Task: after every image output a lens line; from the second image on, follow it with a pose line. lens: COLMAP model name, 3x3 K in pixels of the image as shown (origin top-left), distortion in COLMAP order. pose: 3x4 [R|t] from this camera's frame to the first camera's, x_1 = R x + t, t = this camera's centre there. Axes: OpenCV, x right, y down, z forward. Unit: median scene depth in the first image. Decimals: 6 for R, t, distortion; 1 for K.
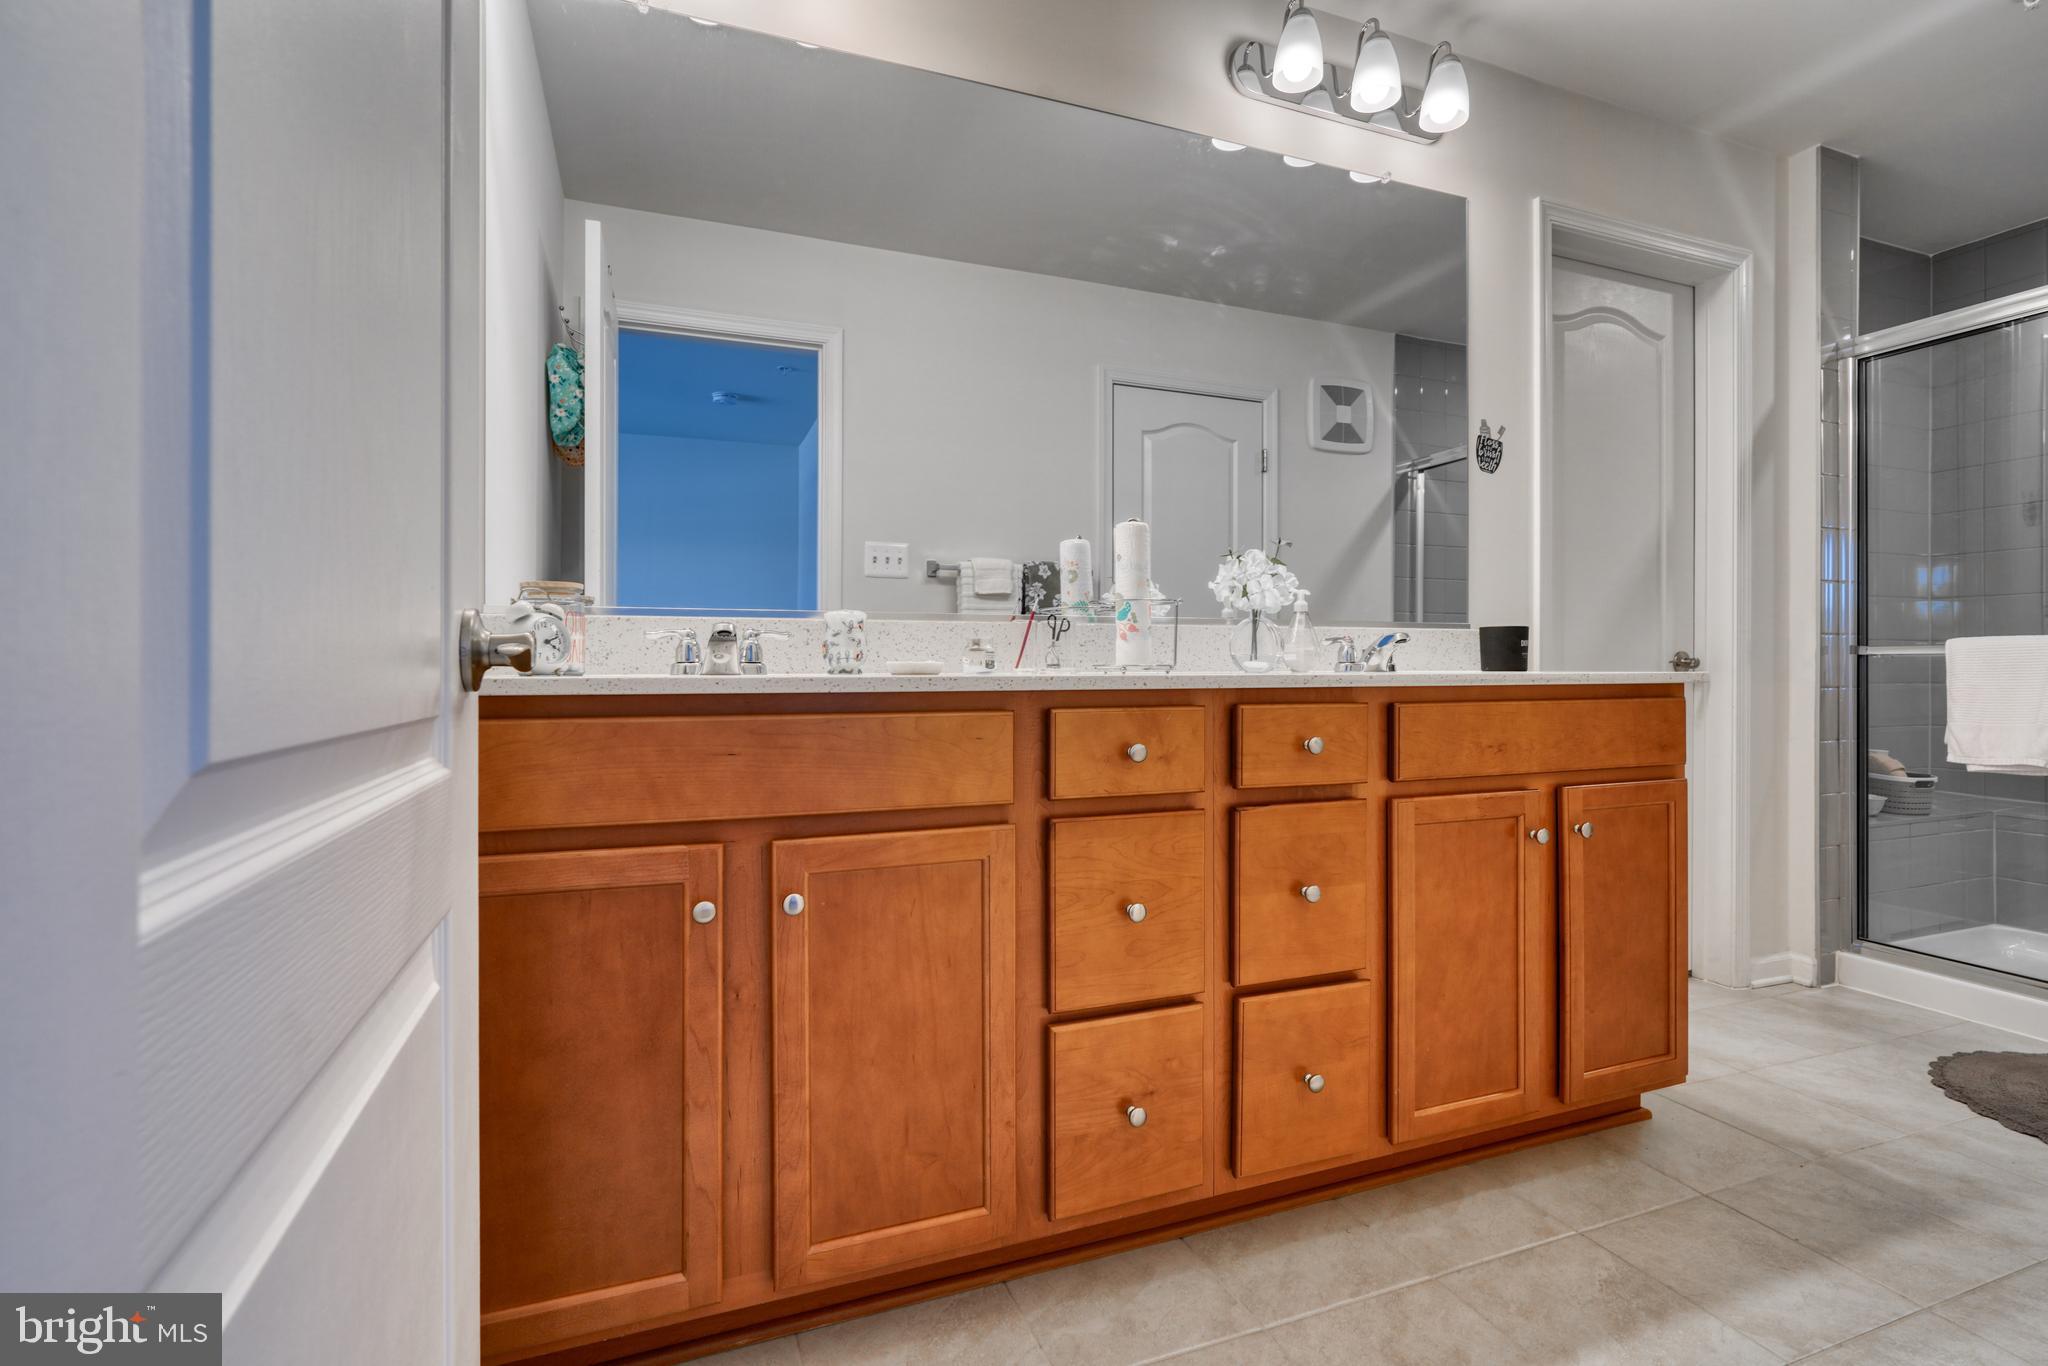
lens RADIAL K [[945.4, 0, 997.5], [0, 945.4, 666.2], [0, 0, 1]] dist [-0.017921, 0.006934]
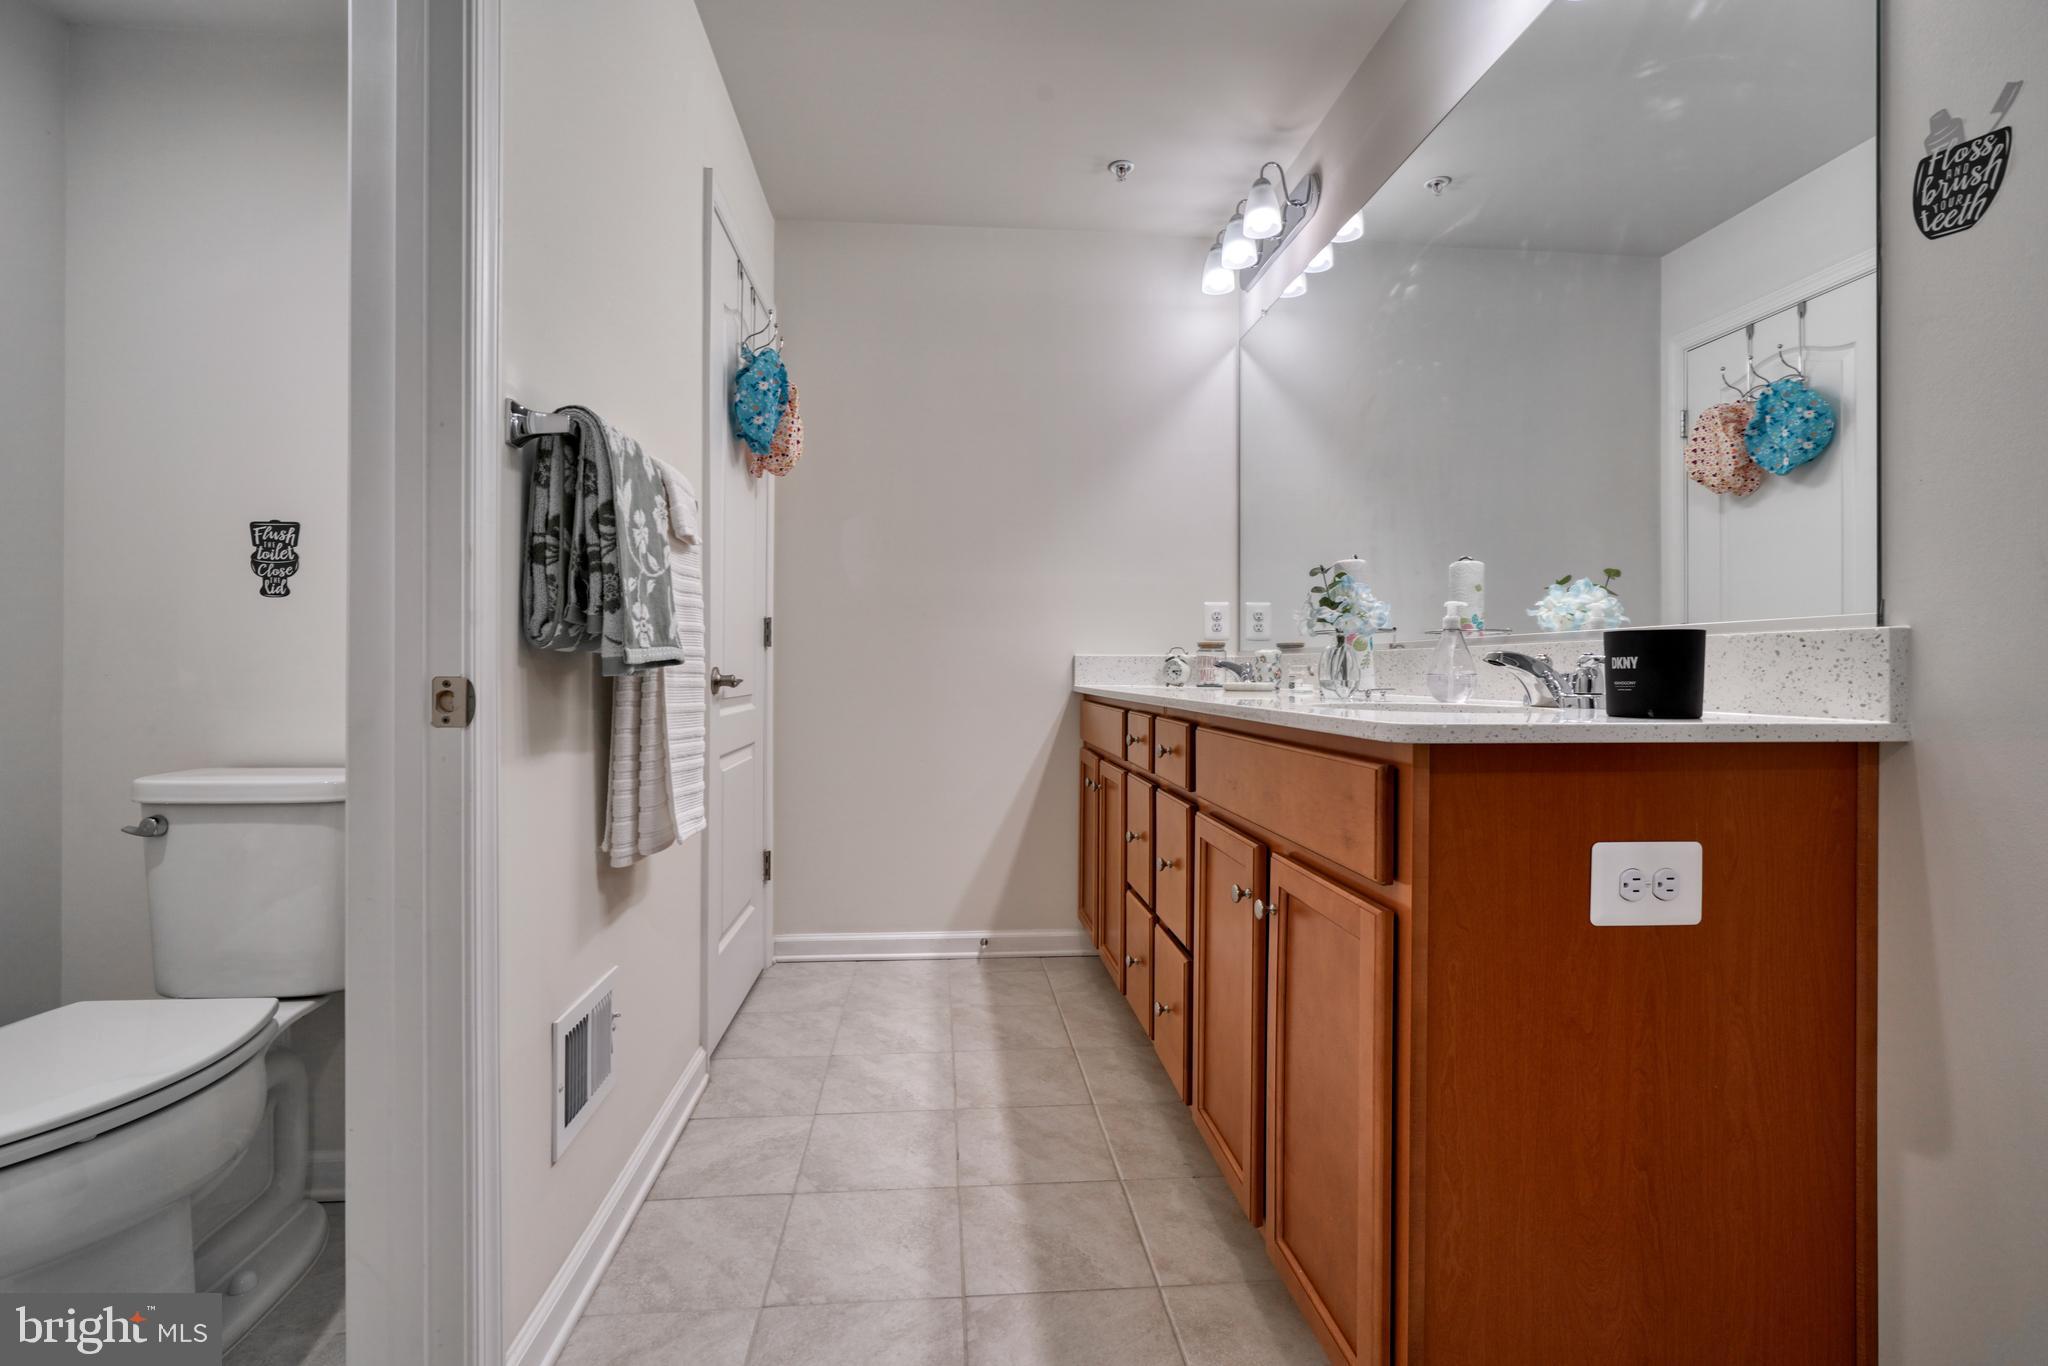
lens RADIAL K [[945.4, 0, 997.5], [0, 945.4, 666.2], [0, 0, 1]] dist [-0.017921, 0.006934]
pose [[-0.300838, -0.001366, -0.953674, 0.952445], [-0.000322, 0.999999, -0.001330, -0.018589], [0.953675, -0.000093, -0.300838, 0.677803]]
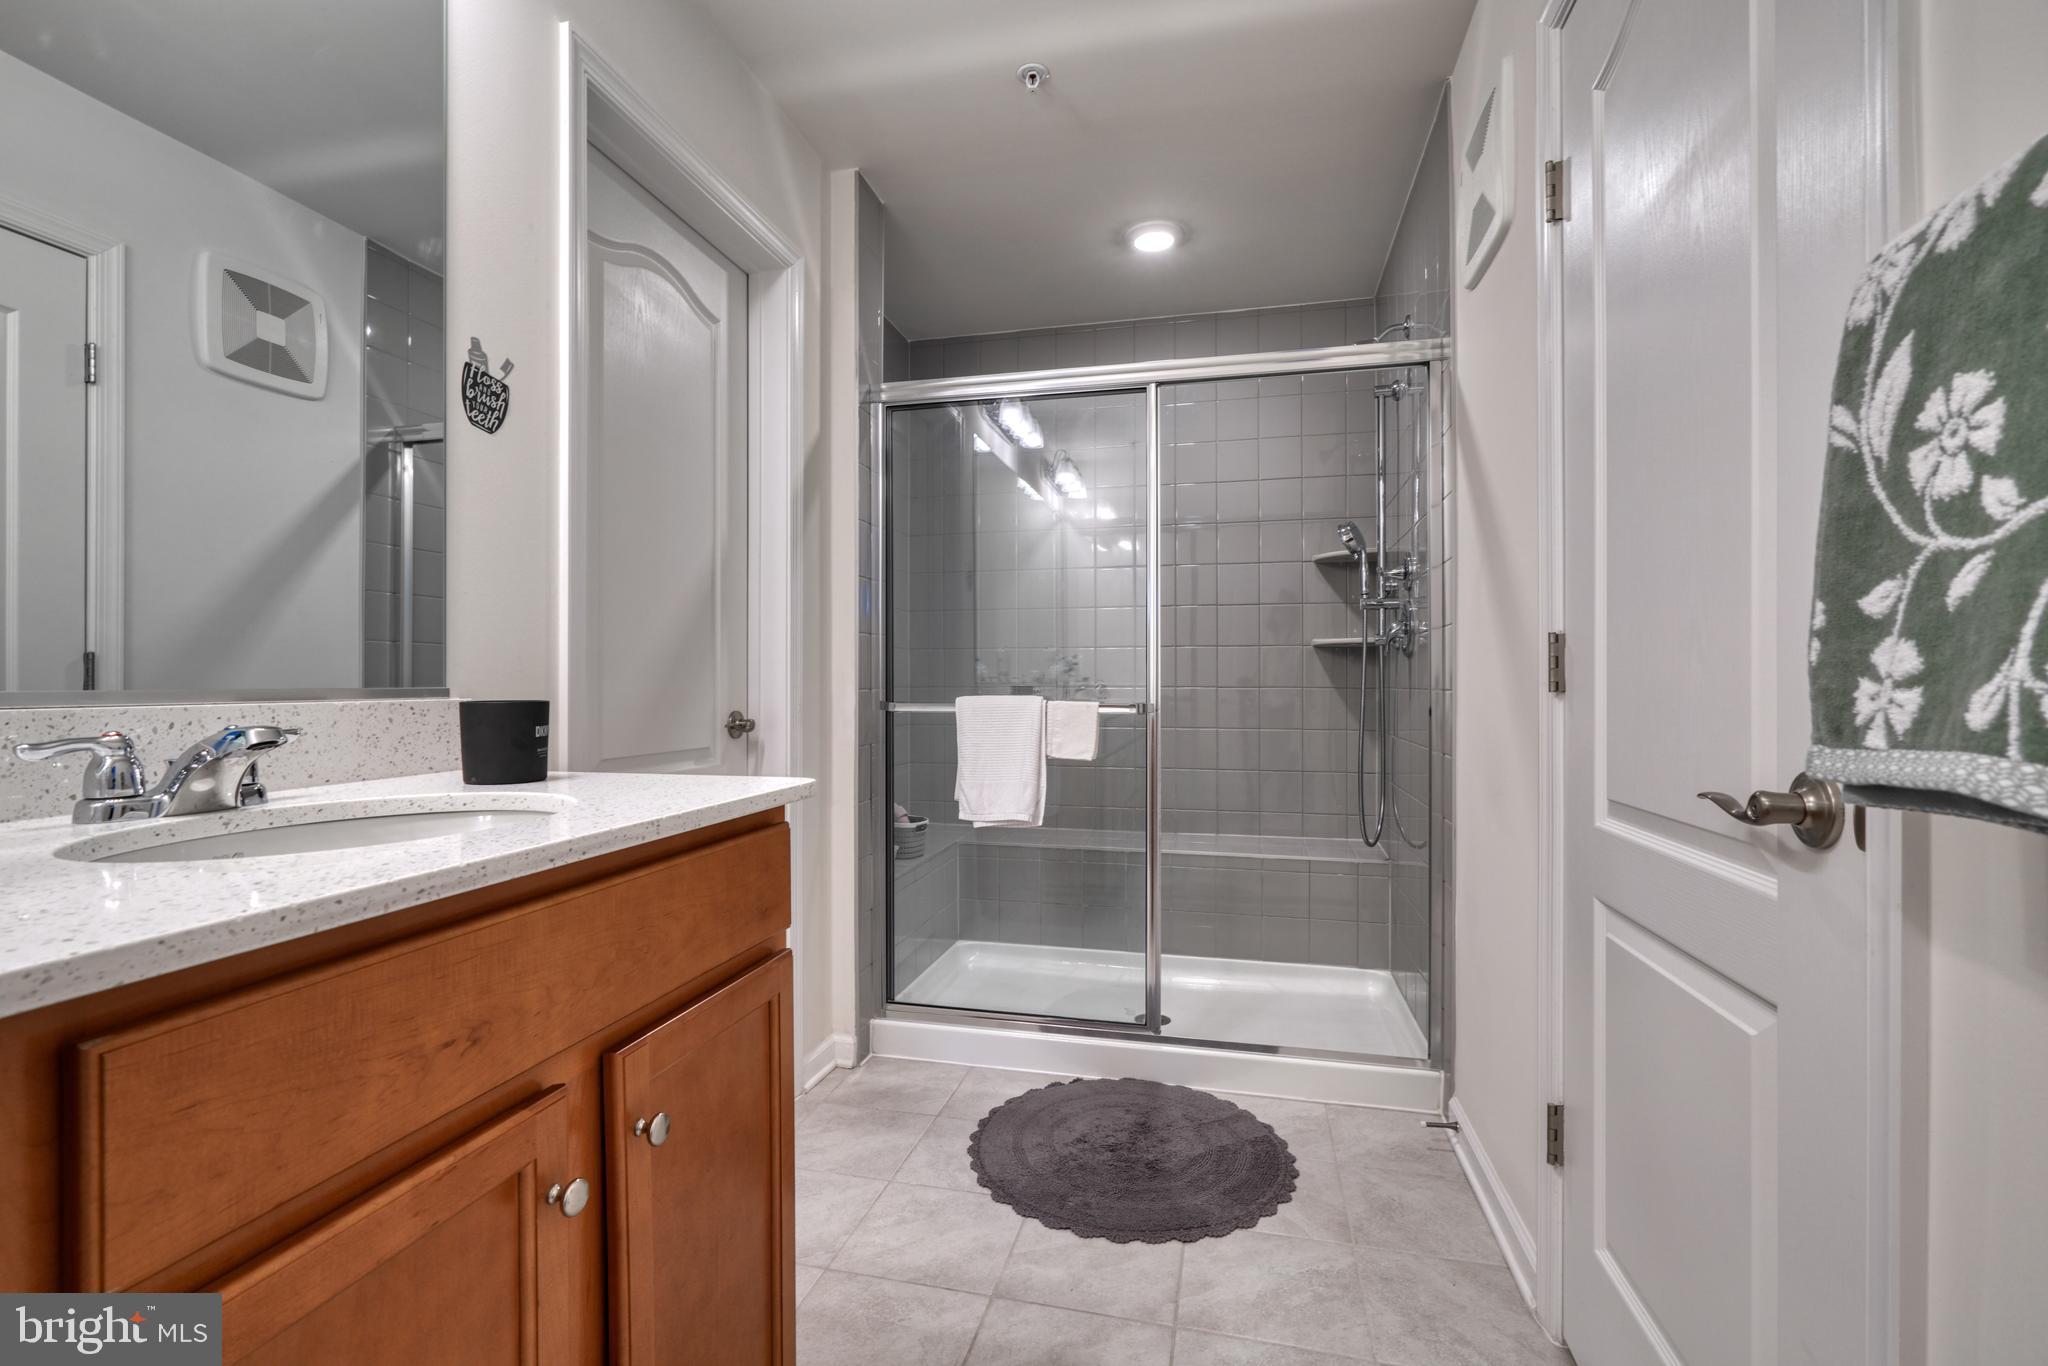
lens RADIAL K [[917.9, 0, 1017.7], [0, 917.9, 685.4], [0, 0, 1]] dist [-0.013927, 0.009467]
pose [[0.558458, -0.003566, 0.829525, 0.216237], [0.000120, 0.999991, 0.004218, -0.045114], [-0.829533, -0.002256, 0.558453, 0.373444]]
